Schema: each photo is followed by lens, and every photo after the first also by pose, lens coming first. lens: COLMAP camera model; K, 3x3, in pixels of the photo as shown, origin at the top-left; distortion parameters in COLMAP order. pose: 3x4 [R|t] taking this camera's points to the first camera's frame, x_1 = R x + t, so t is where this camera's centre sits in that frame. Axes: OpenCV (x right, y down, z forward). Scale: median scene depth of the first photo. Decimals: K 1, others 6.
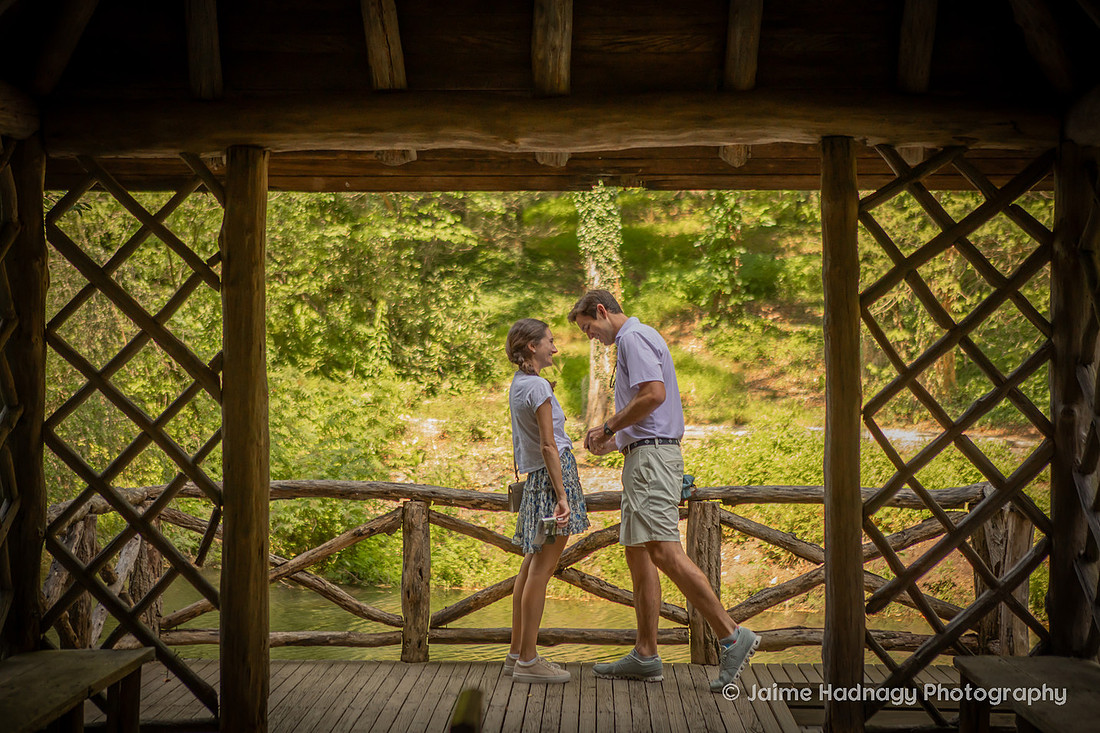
lens RADIAL K [[1968.6, 0, 569.5], [0, 1968.6, 359.3], [0, 0, 1]] dist [0.122583, 0.000000]
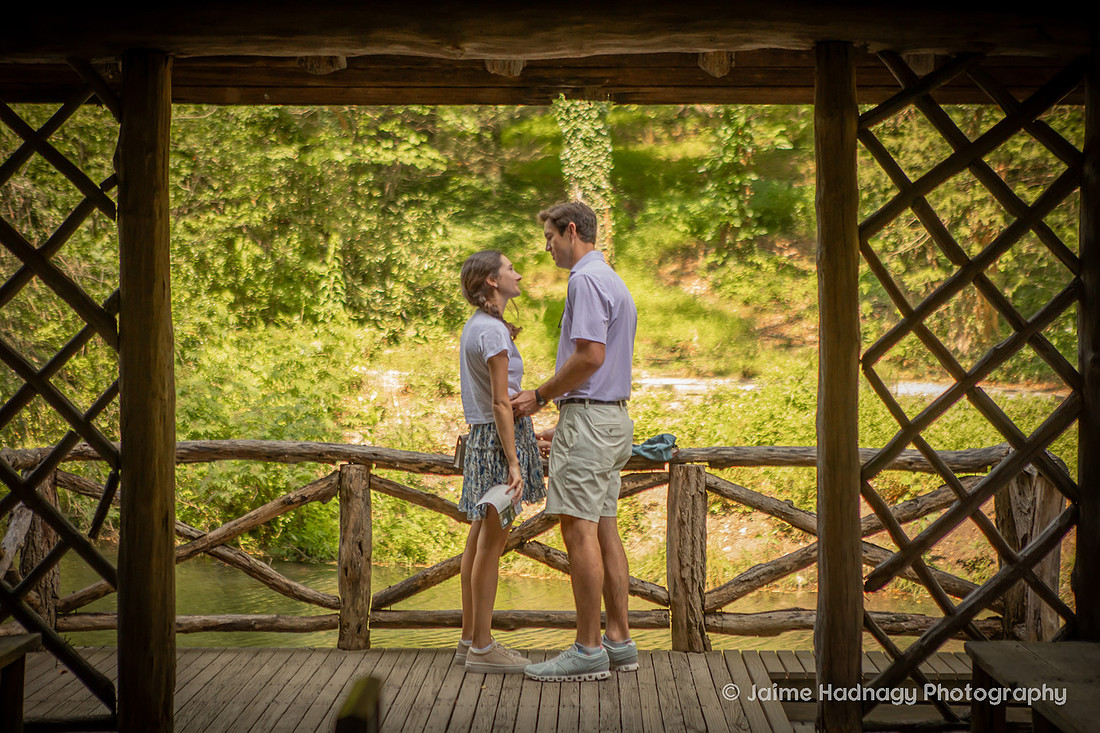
lens RADIAL K [[2271.8, 0, 583.0], [0, 2271.8, 356.9], [0, 0, 1]] dist [0.215401, 0.000000]
pose [[0.999951, 0.000303, 0.009894, 0.012310], [-0.000538, 0.999718, 0.023739, 0.000943], [-0.009884, -0.023743, 0.999669, -0.000449]]
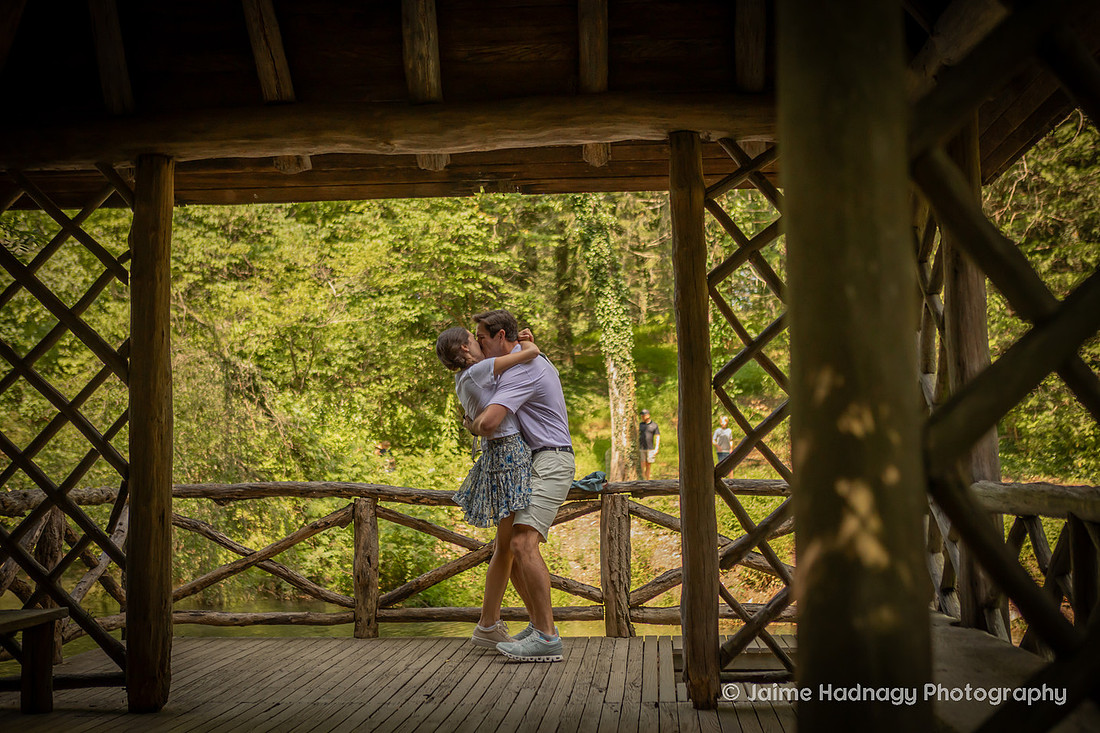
lens RADIAL K [[1440.7, 0, 560.8], [0, 1440.7, 359.4], [0, 0, 1]] dist [-0.005945, 0.000000]
pose [[0.998612, -0.021411, -0.048128, 0.078532], [0.017985, 0.997348, -0.070525, 0.052053], [0.049510, 0.069562, 0.996348, 0.157235]]
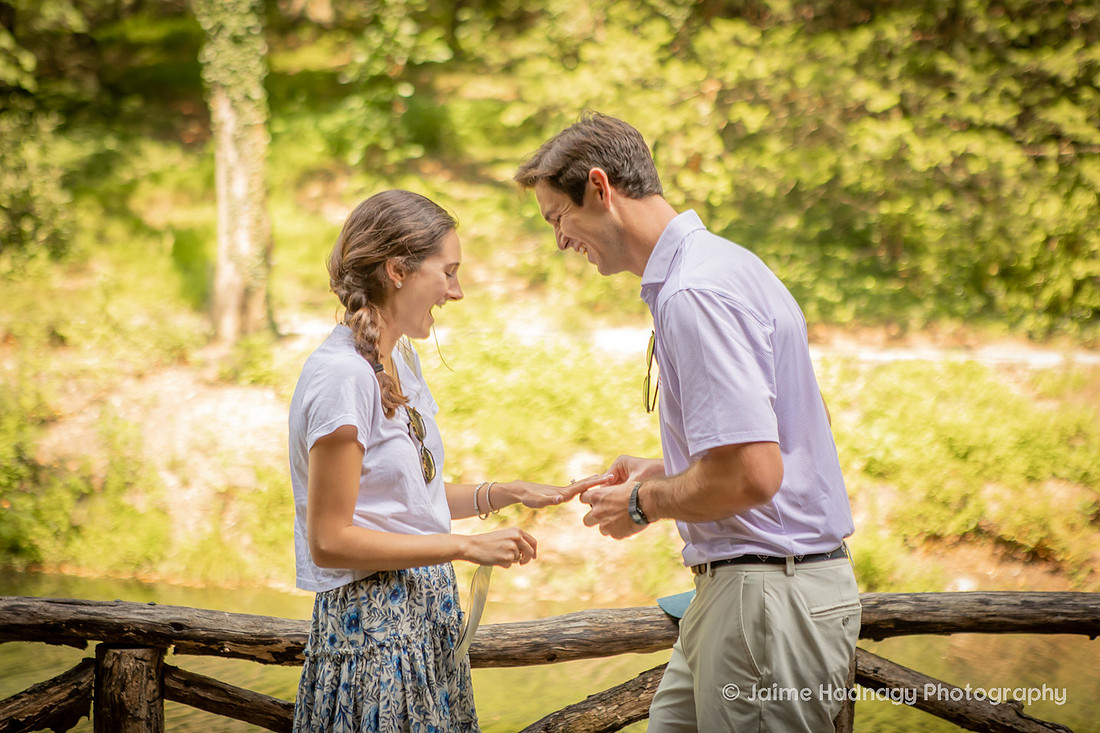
lens RADIAL K [[2271.8, 0, 528.3], [0, 2271.8, 322.1], [0, 0, 1]] dist [0.215401, 0.000000]
pose [[0.984483, 0.005638, 0.175388, -0.079832], [-0.013187, 0.999034, 0.041909, -0.014568], [-0.174982, -0.043572, 0.983607, 0.523266]]
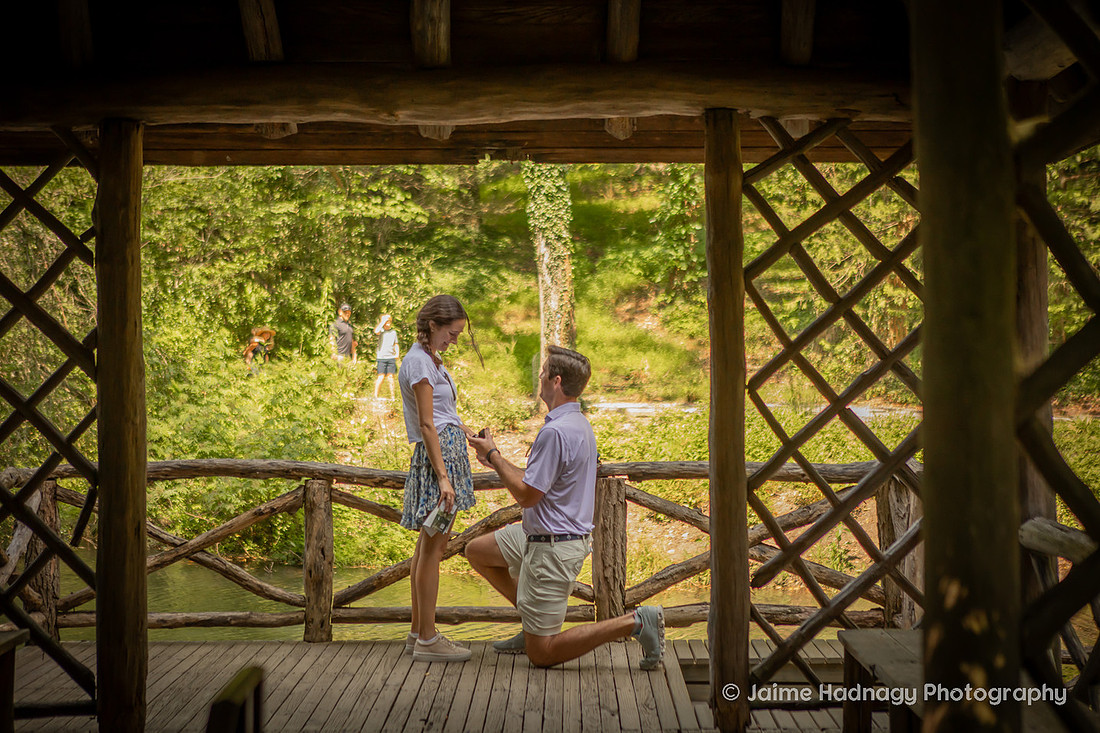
lens RADIAL K [[1985.3, 0, 583.1], [0, 1985.3, 360.7], [0, 0, 1]] dist [0.121038, 0.000000]
pose [[0.999752, -0.005661, 0.021547, 0.033600], [0.005409, 0.999916, 0.011755, 0.001328], [-0.021612, -0.011635, 0.999699, 0.000311]]
